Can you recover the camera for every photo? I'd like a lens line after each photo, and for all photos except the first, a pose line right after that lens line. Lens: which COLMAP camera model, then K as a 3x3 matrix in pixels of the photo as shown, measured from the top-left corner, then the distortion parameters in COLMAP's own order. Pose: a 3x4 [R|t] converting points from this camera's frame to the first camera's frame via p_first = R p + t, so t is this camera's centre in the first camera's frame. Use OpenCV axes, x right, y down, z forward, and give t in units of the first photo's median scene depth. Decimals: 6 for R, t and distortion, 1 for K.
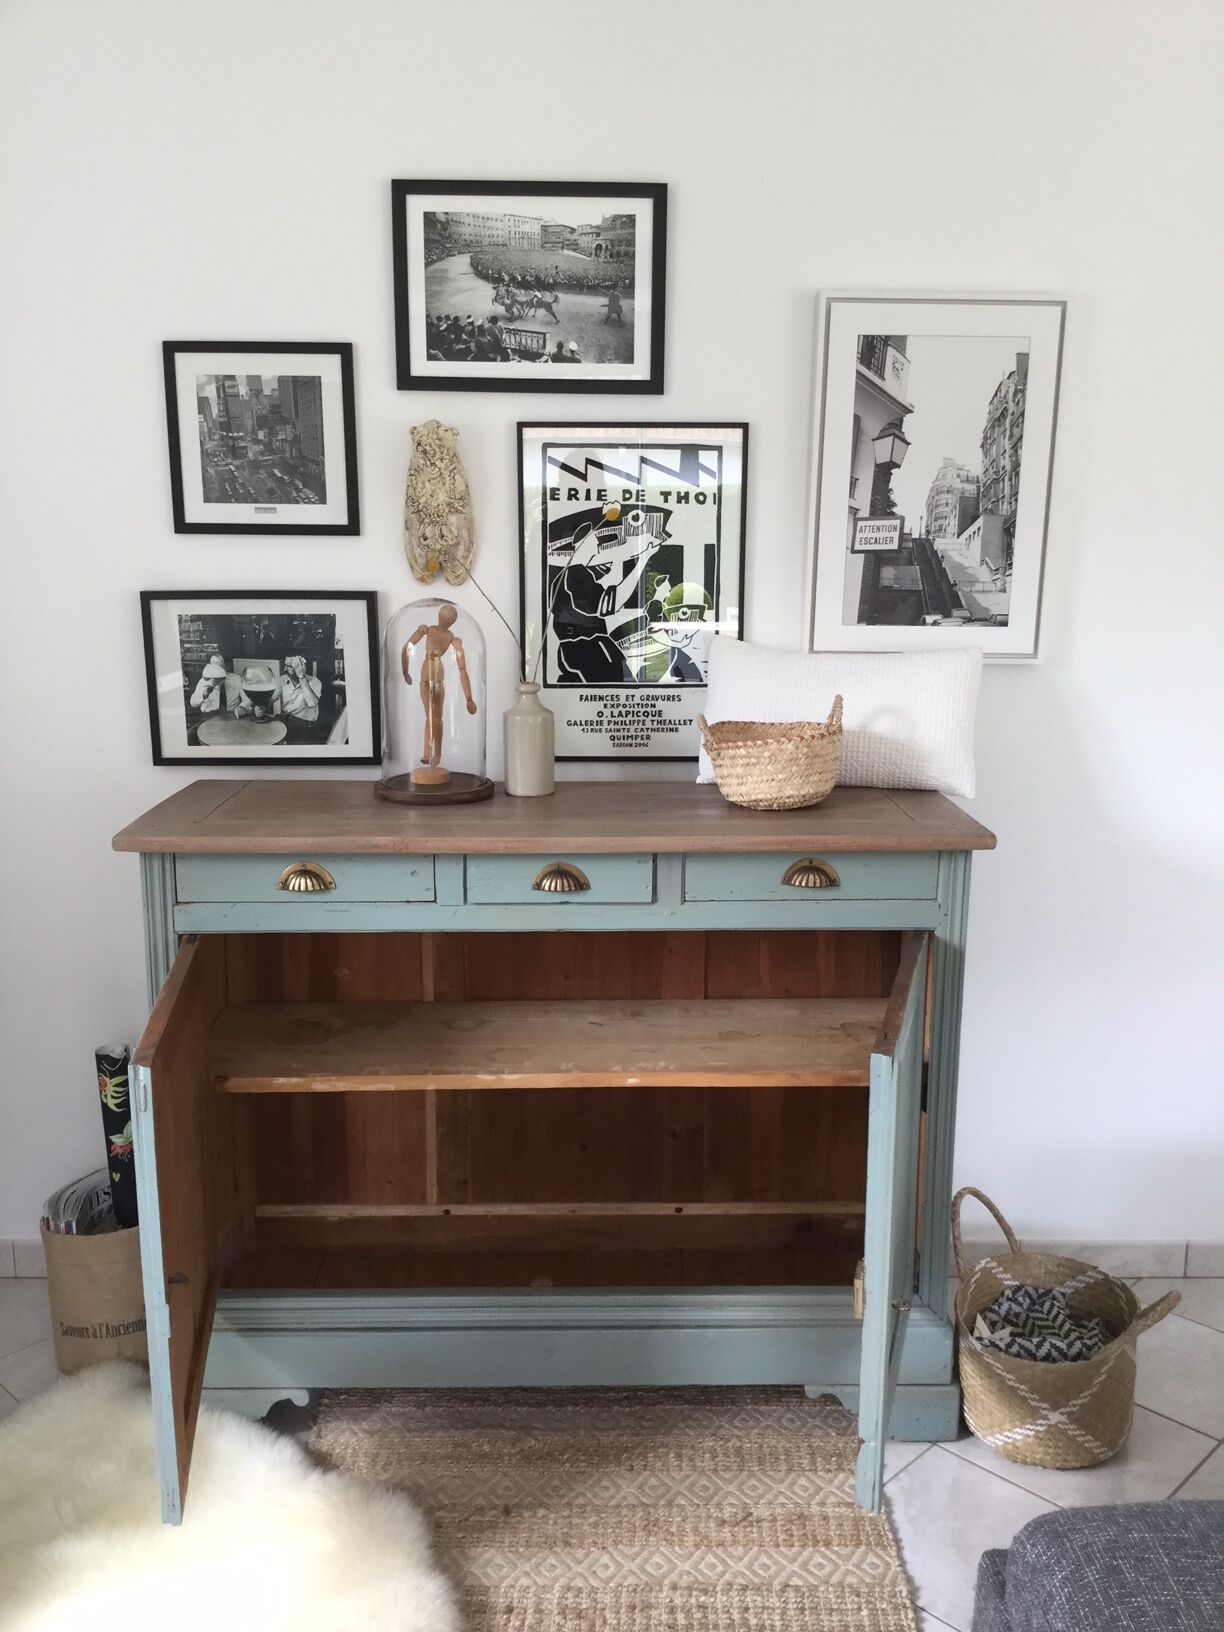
lens RADIAL K [[1483.5, 0, 613.3], [0, 1483.5, 812.8], [0, 0, 1]] dist [0.140556, -0.255721]
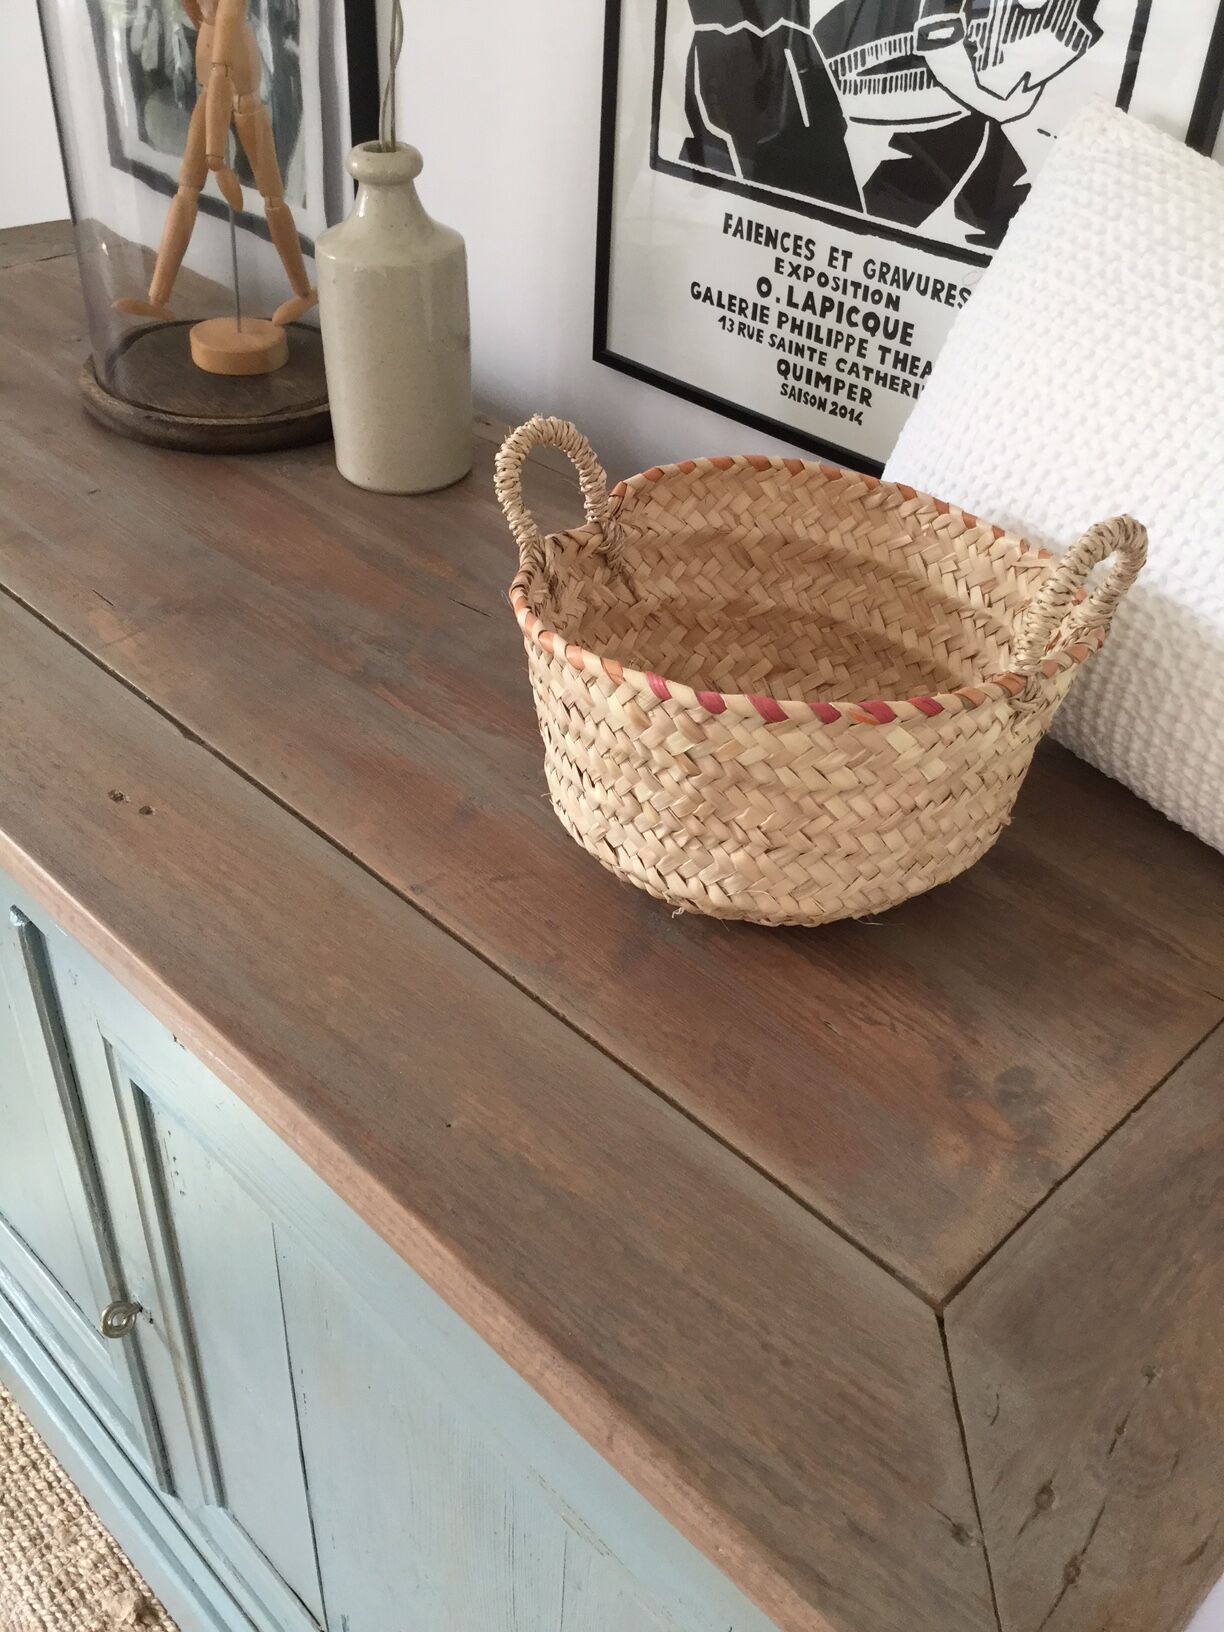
lens RADIAL K [[1479.5, 0, 613.0], [0, 1479.5, 813.7], [0, 0, 1]] dist [0.048712, -0.093465]
pose [[0.686840, 0.458094, -0.564270, 0.220059], [-0.193538, 0.863611, 0.465531, -0.117024], [0.700567, -0.210537, 0.681821, 0.741587]]
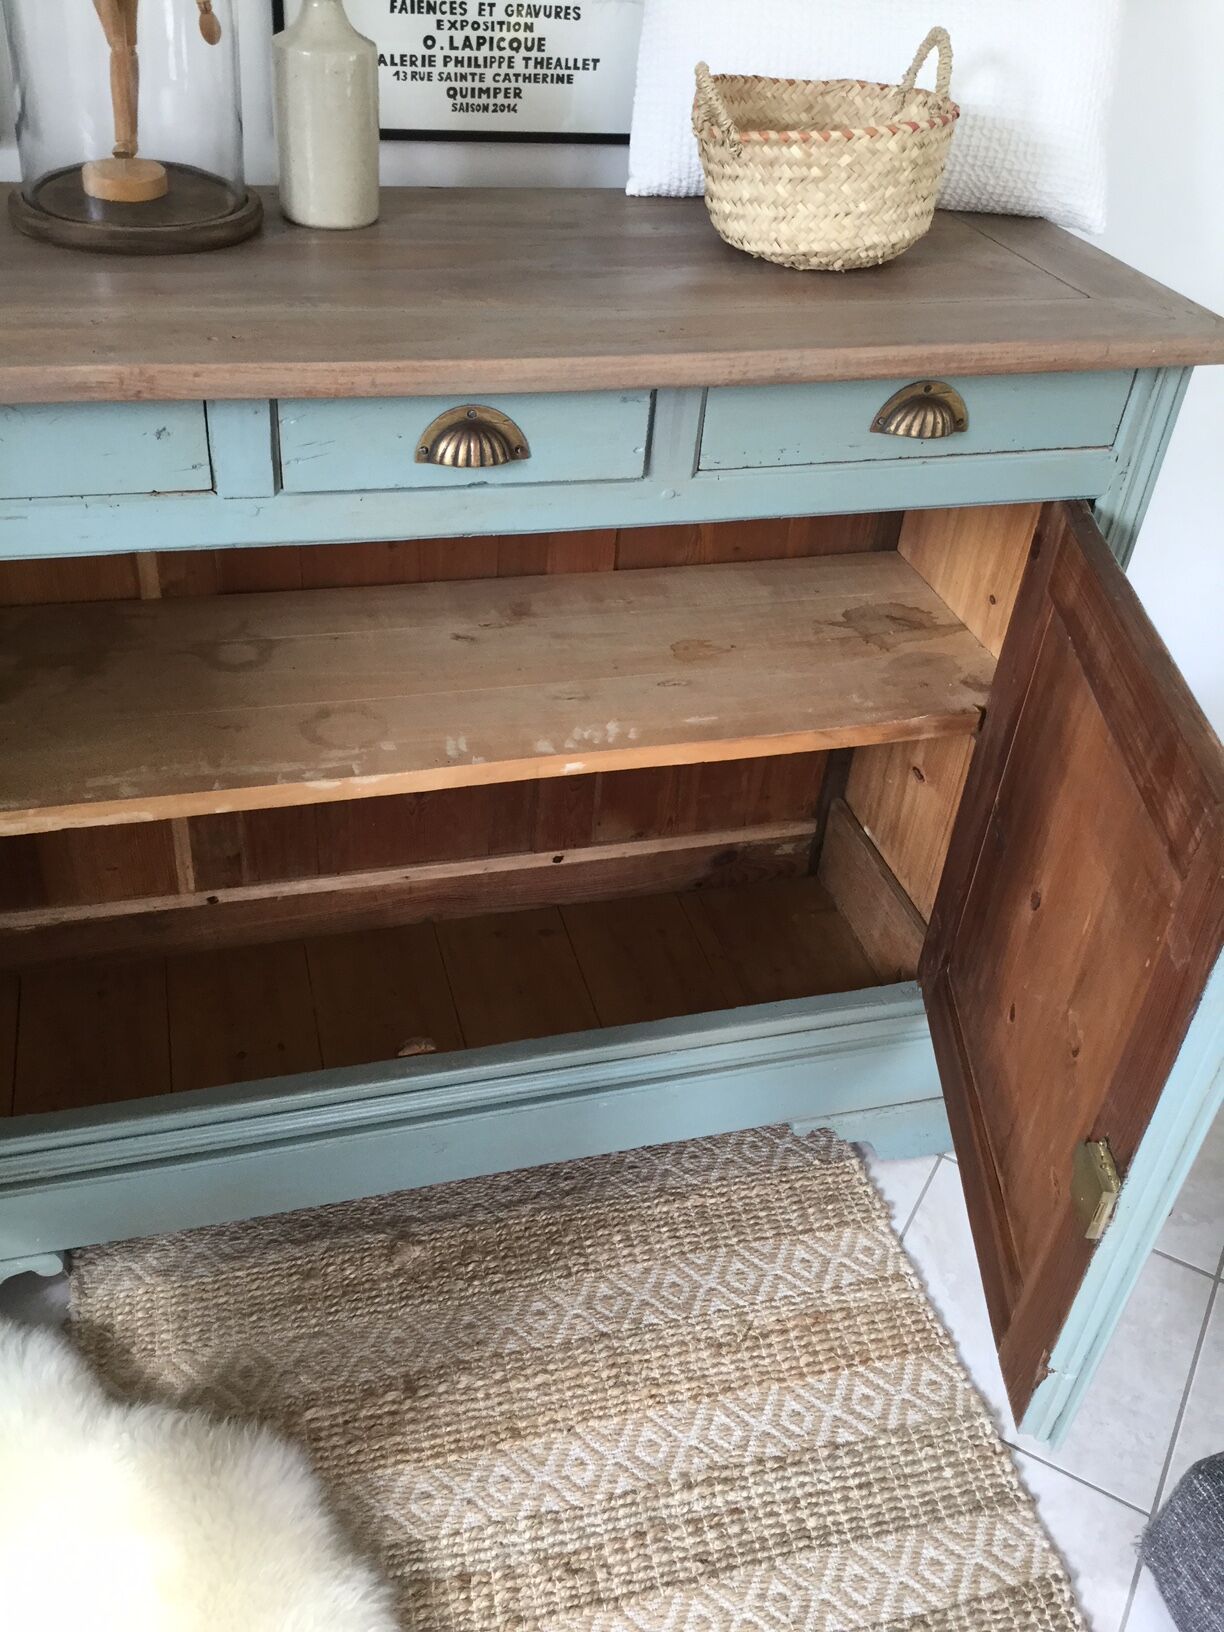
lens RADIAL K [[1478.3, 0, 616.7], [0, 1478.3, 818.5], [0, 0, 1]] dist [0.134987, -0.278558]
pose [[0.961912, -0.097011, 0.255566, -0.109676], [-0.020661, 0.906434, 0.421842, -0.044293], [-0.272577, -0.411055, 0.869906, 0.425193]]
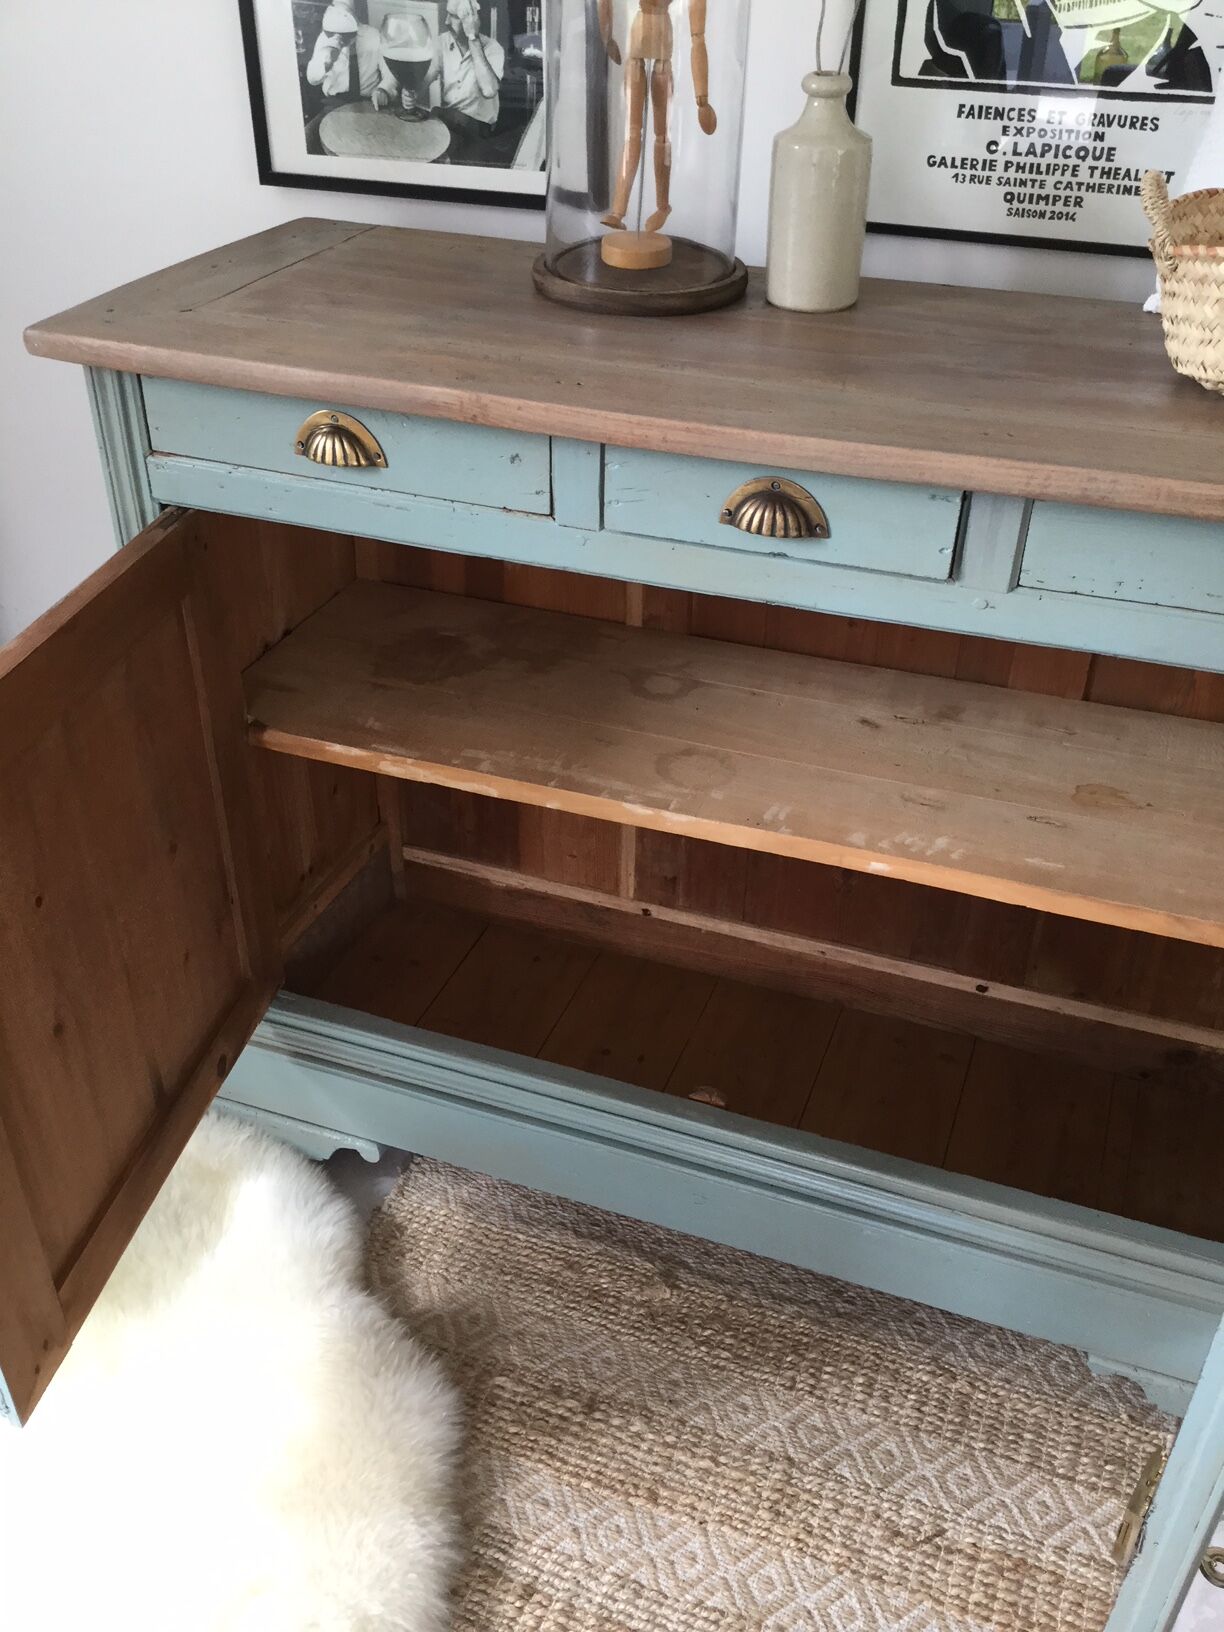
lens RADIAL K [[1481.6, 0, 611.9], [0, 1481.6, 818.4], [0, 0, 1]] dist [0.109731, -0.214608]
pose [[0.934009, 0.205911, -0.291939, 0.071445], [-0.081386, 0.918338, 0.387340, -0.044305], [0.347856, -0.338019, 0.874494, 0.421718]]
